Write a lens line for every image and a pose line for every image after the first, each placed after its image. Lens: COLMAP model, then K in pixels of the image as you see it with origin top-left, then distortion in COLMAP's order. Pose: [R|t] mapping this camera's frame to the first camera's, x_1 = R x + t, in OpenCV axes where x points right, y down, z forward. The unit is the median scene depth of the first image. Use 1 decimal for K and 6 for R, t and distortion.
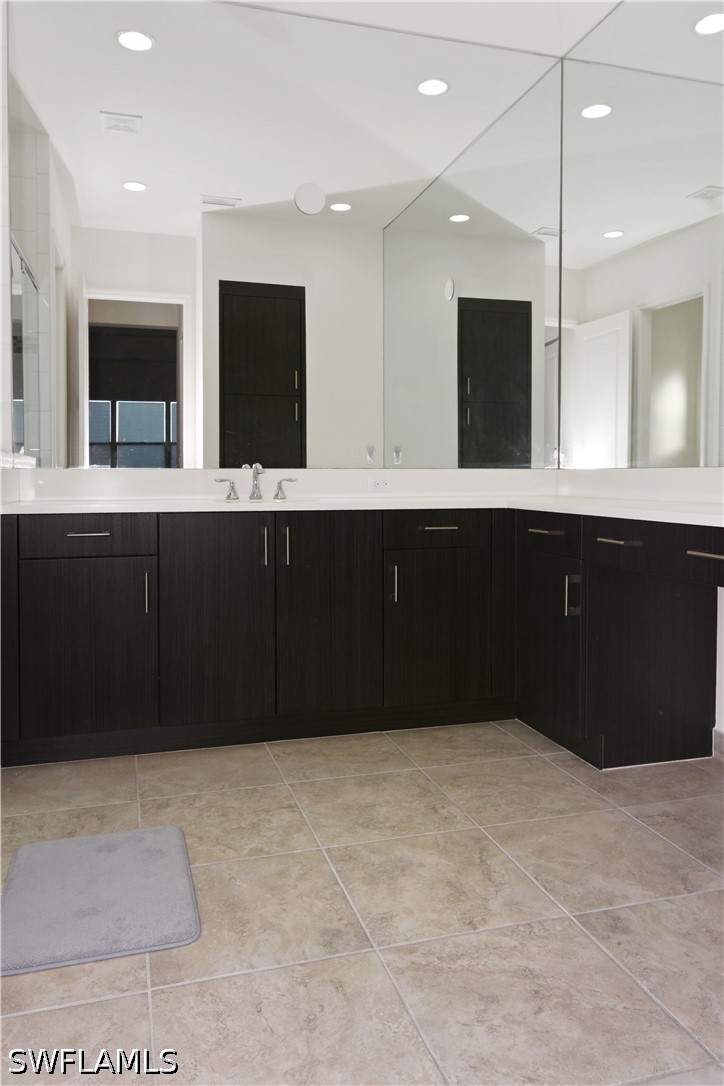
lens RADIAL K [[779.6, 0, 359.4], [0, 779.6, 540.5], [0, 0, 1]] dist [0.015371, 0.002880]
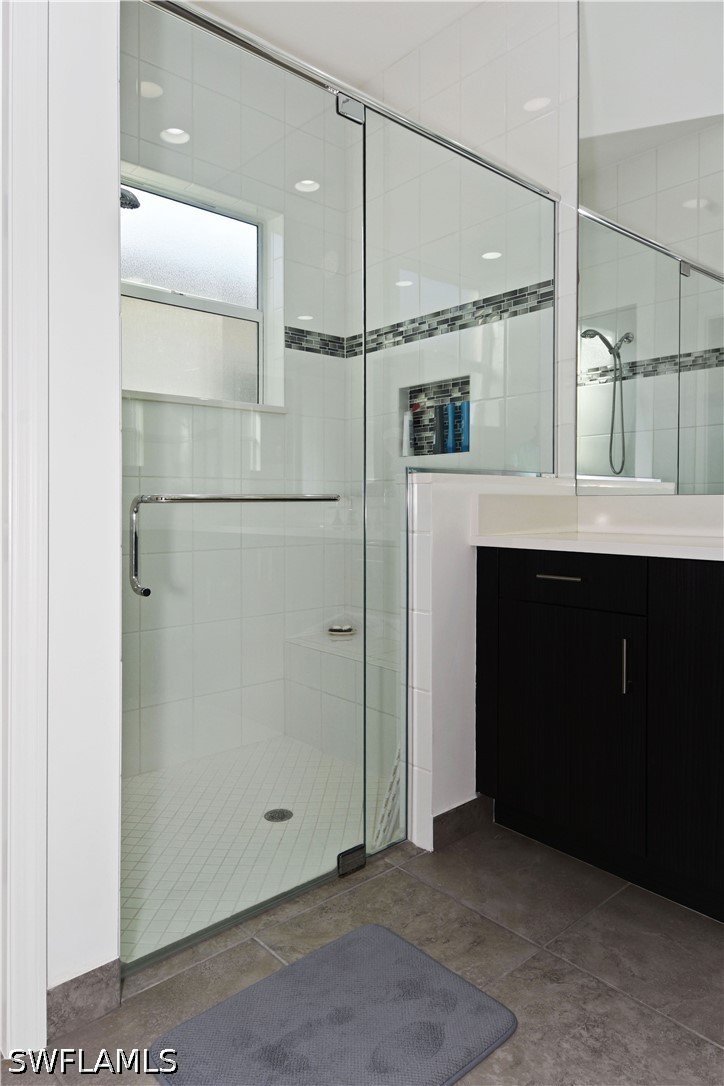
lens RADIAL K [[698.7, 0, 362.6], [0, 698.7, 541.6], [0, 0, 1]] dist [-0.010923, -0.007102]
pose [[0.416768, 0.073780, -0.906014, 0.215515], [-0.090224, 0.995137, 0.039535, -0.059930], [0.904524, 0.065267, 0.421398, 0.554150]]
